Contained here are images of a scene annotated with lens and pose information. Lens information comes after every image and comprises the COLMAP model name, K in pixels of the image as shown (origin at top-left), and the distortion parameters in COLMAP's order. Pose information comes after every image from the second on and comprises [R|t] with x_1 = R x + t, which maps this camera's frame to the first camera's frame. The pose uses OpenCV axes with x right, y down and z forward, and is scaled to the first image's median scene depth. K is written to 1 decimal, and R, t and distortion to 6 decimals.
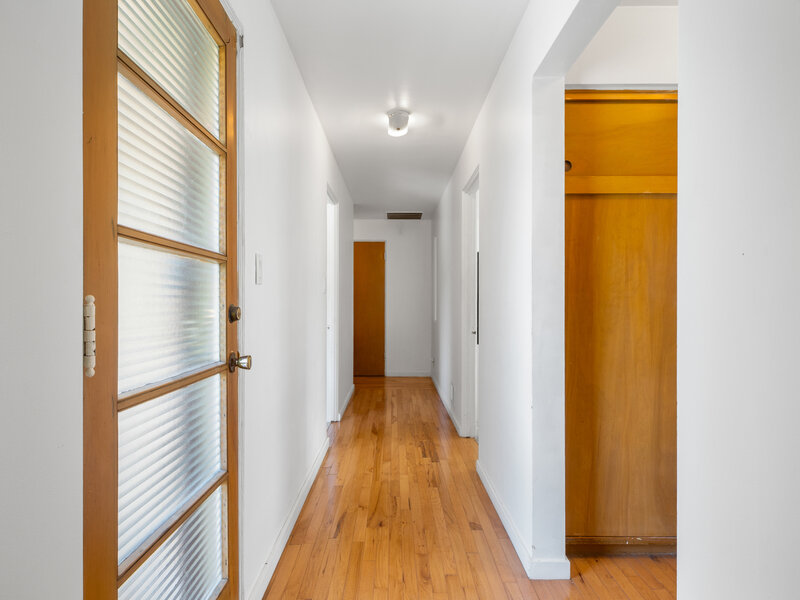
lens RADIAL K [[492.9, 0, 400.0], [0, 492.9, 300.0], [0, 0, 1]] dist [-0.024830, -0.000578]
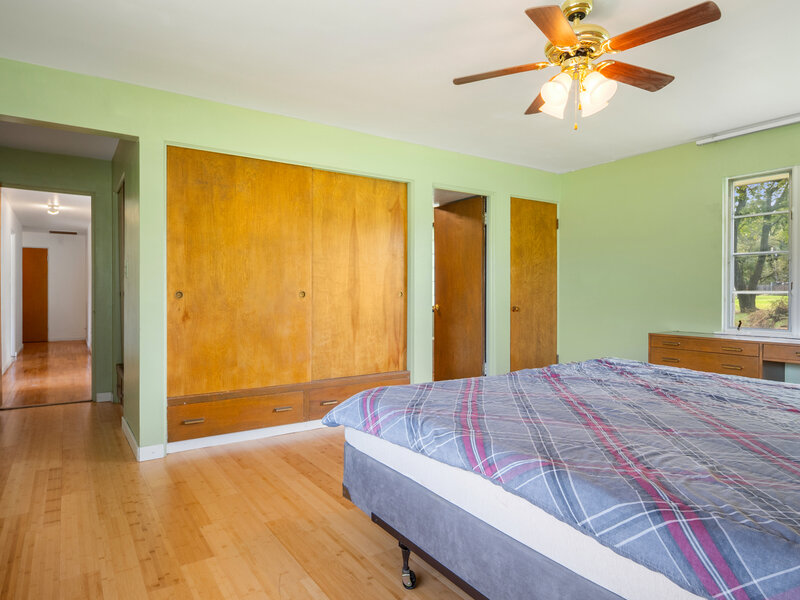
lens RADIAL K [[492.9, 0, 400.0], [0, 492.9, 300.0], [0, 0, 1]] dist [-0.024830, -0.000578]
pose [[0.830224, -0.001738, 0.557428, 0.036391], [-0.007794, 0.999861, 0.014726, 0.006951], [-0.557376, -0.016570, 0.830095, -0.878855]]
